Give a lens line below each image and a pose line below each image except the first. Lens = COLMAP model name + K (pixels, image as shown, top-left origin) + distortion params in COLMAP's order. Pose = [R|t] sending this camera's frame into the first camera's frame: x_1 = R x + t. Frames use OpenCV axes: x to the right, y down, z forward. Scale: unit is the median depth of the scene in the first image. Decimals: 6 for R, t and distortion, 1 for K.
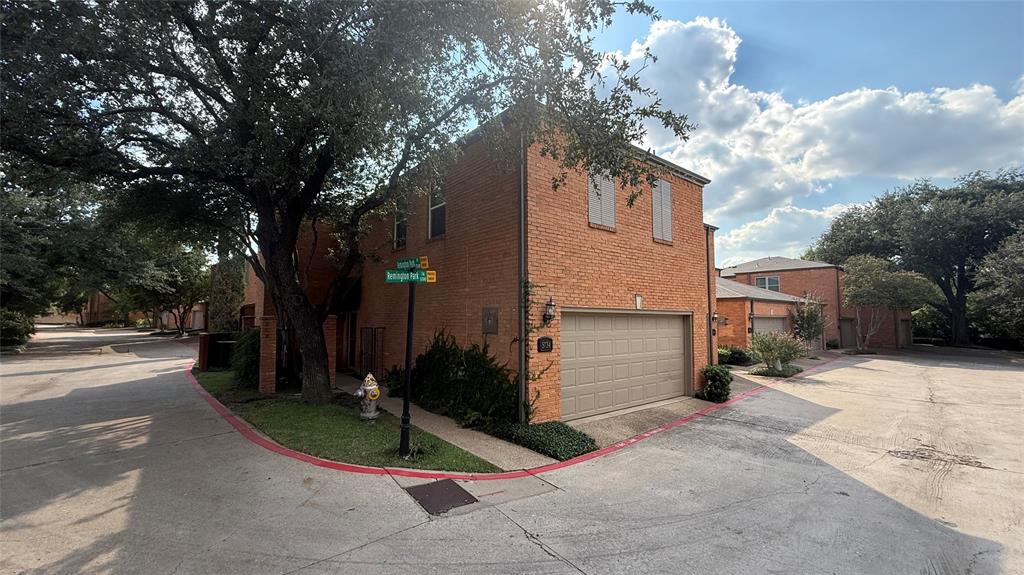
lens RADIAL K [[409.9, 0, 509.3], [0, 409.9, 292.0], [0, 0, 1]] dist [0.000150, -0.000009]
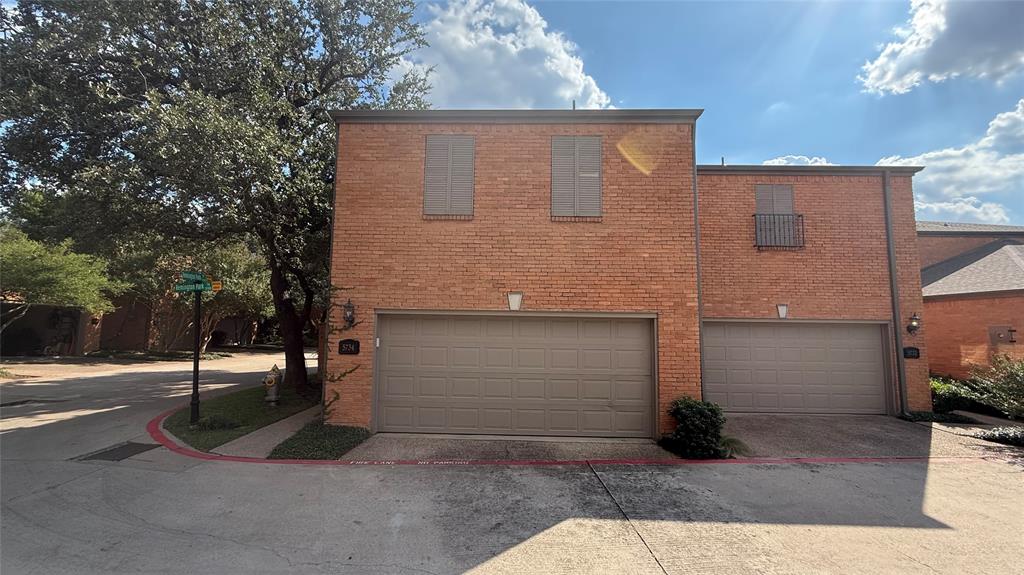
lens RADIAL K [[409.9, 0, 509.3], [0, 409.9, 292.0], [0, 0, 1]] dist [0.000150, -0.000009]
pose [[0.763309, -0.052833, -0.643870, 1.021554], [0.031816, 0.998515, -0.044215, 0.051201], [0.645250, 0.013264, 0.763856, 0.487729]]
